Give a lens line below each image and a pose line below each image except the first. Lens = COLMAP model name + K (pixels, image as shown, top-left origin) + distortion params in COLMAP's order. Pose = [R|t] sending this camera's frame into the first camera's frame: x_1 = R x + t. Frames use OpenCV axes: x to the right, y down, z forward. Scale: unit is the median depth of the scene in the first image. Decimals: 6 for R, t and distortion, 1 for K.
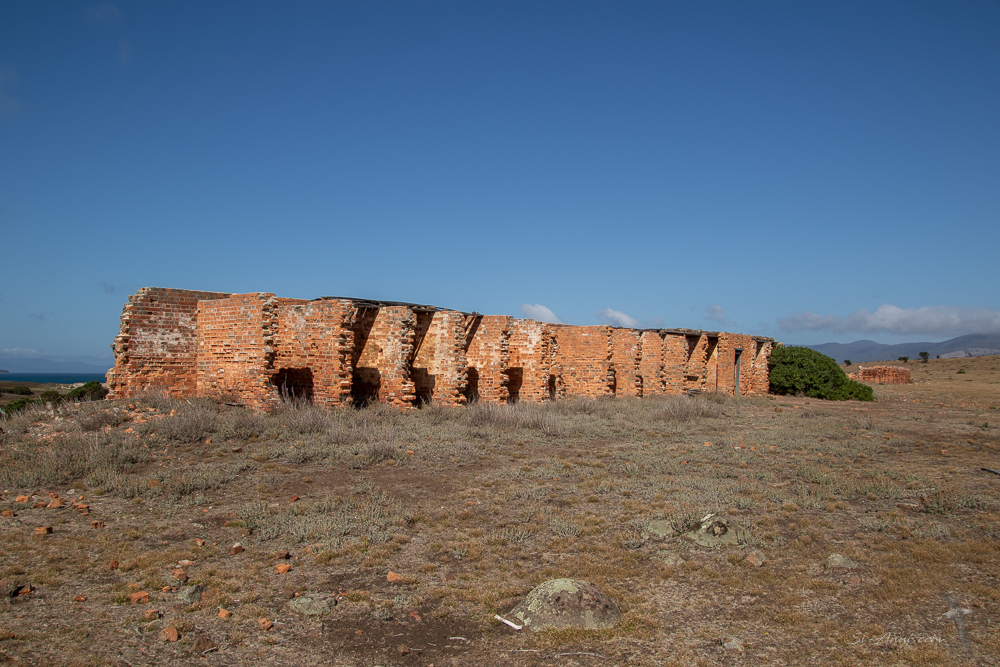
lens RADIAL K [[841.5, 0, 500.8], [0, 841.5, 337.5], [0, 0, 1]] dist [-0.115662, -0.001490]
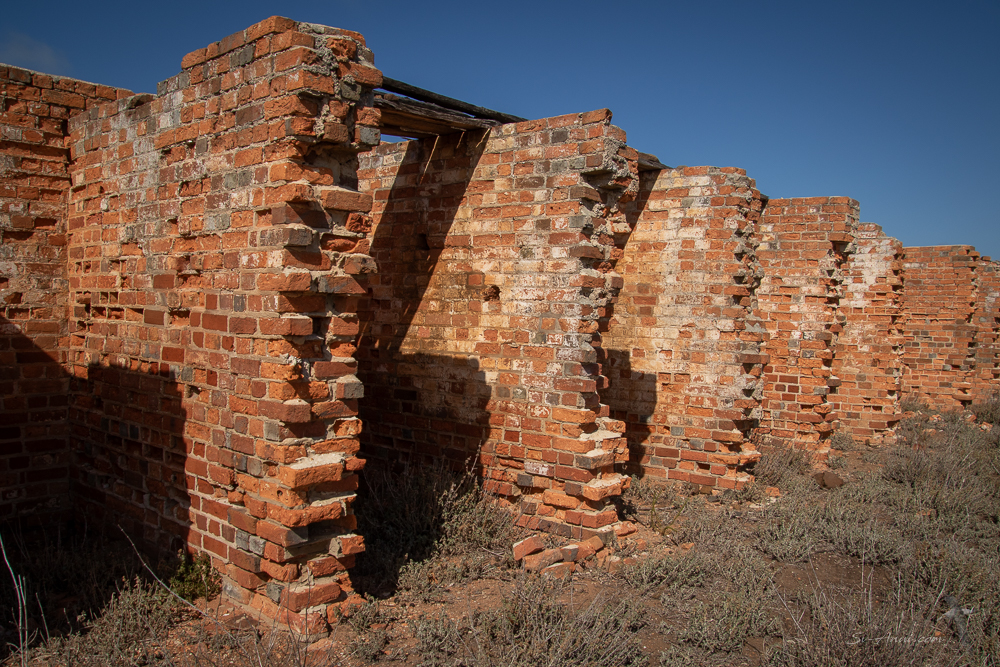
lens RADIAL K [[841.5, 0, 498.8], [0, 841.5, 335.0], [0, 0, 1]] dist [-0.115662, -0.001490]
pose [[0.995917, 0.015989, -0.088848, -0.118406], [-0.010330, 0.997910, 0.063783, 0.011738], [0.089682, -0.062605, 0.994001, 0.746225]]
